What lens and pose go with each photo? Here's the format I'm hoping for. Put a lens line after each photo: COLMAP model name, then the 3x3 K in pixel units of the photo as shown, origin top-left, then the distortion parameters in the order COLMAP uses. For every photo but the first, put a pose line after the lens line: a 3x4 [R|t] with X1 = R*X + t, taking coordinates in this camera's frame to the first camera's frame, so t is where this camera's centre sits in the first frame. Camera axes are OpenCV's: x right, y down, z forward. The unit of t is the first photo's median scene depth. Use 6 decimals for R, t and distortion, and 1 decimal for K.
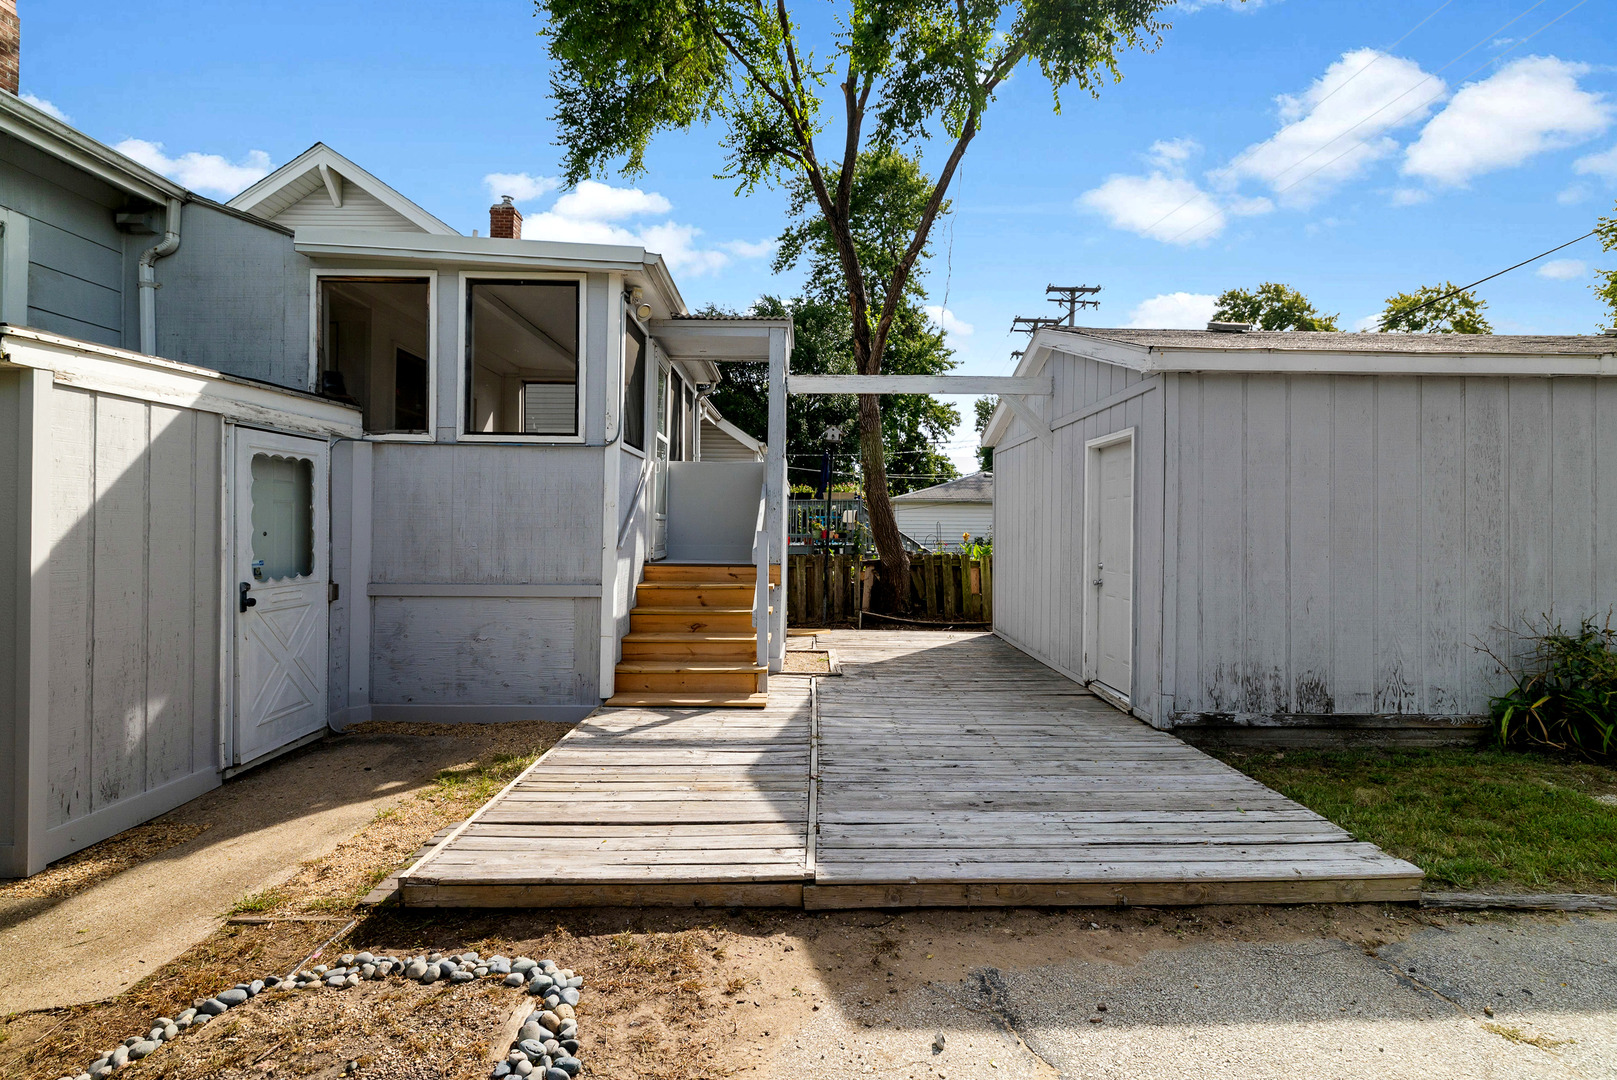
lens RADIAL K [[757.0, 0, 808.5], [0, 757.0, 540.0], [0, 0, 1]] dist [0.000505, 0.000063]
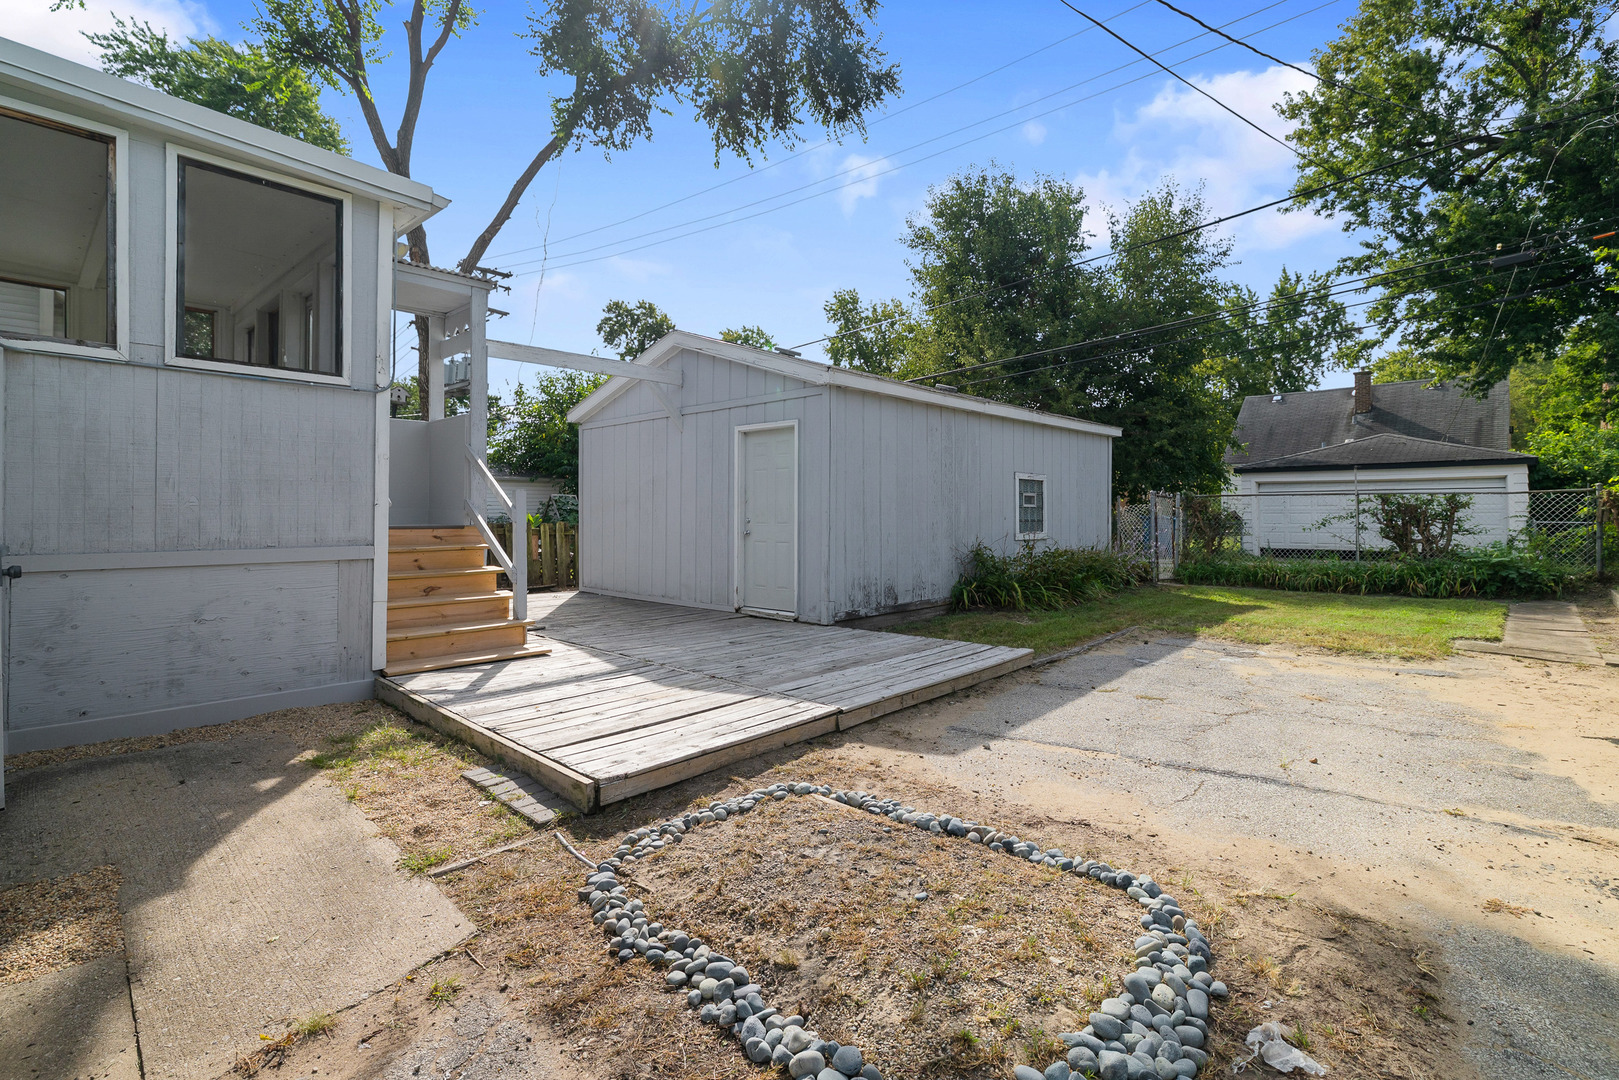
lens RADIAL K [[737.7, 0, 807.3], [0, 737.7, 527.5], [0, 0, 1]] dist [0.000213, -0.000983]
pose [[0.700808, -0.021314, 0.713031, -0.587302], [0.014070, 0.999772, 0.016056, 0.034038], [-0.713211, -0.001220, 0.700948, 0.013576]]
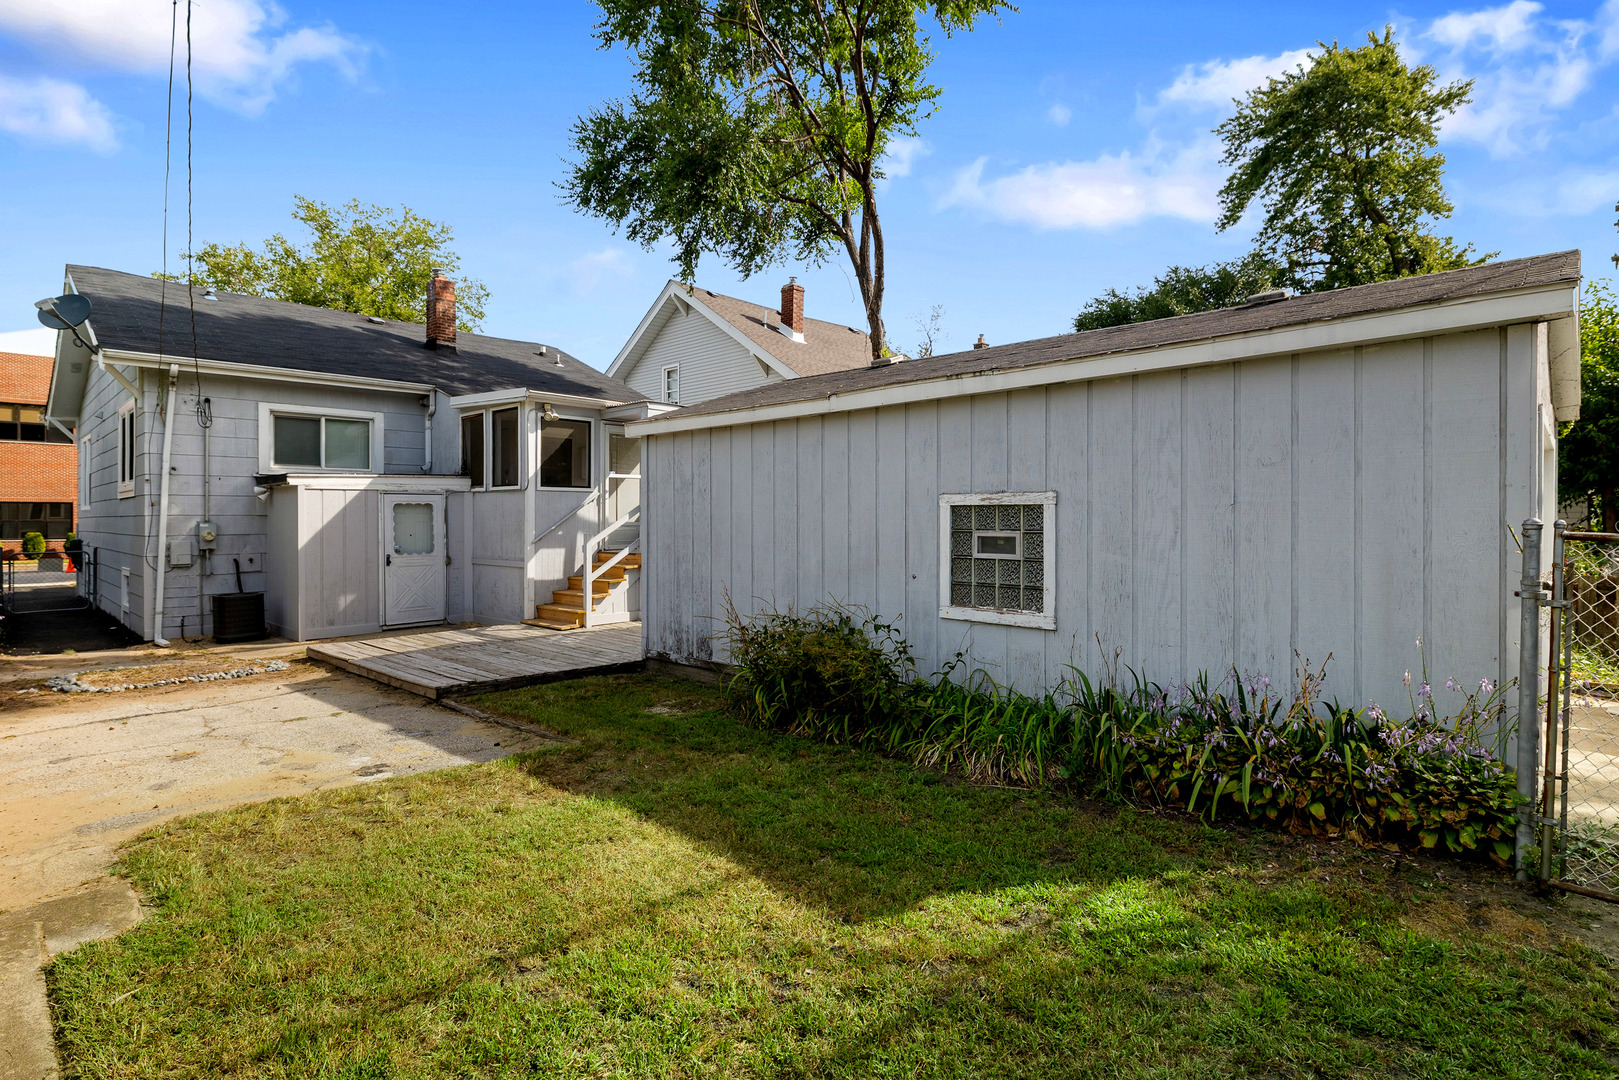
lens RADIAL K [[844.0, 0, 856.3], [0, 844.0, 534.8], [0, 0, 1]] dist [0.000281, -0.000404]
pose [[0.726059, 0.002917, -0.687626, 2.004878], [-0.001665, 0.999996, 0.002483, -0.017310], [0.687630, -0.000658, 0.726061, 0.012980]]
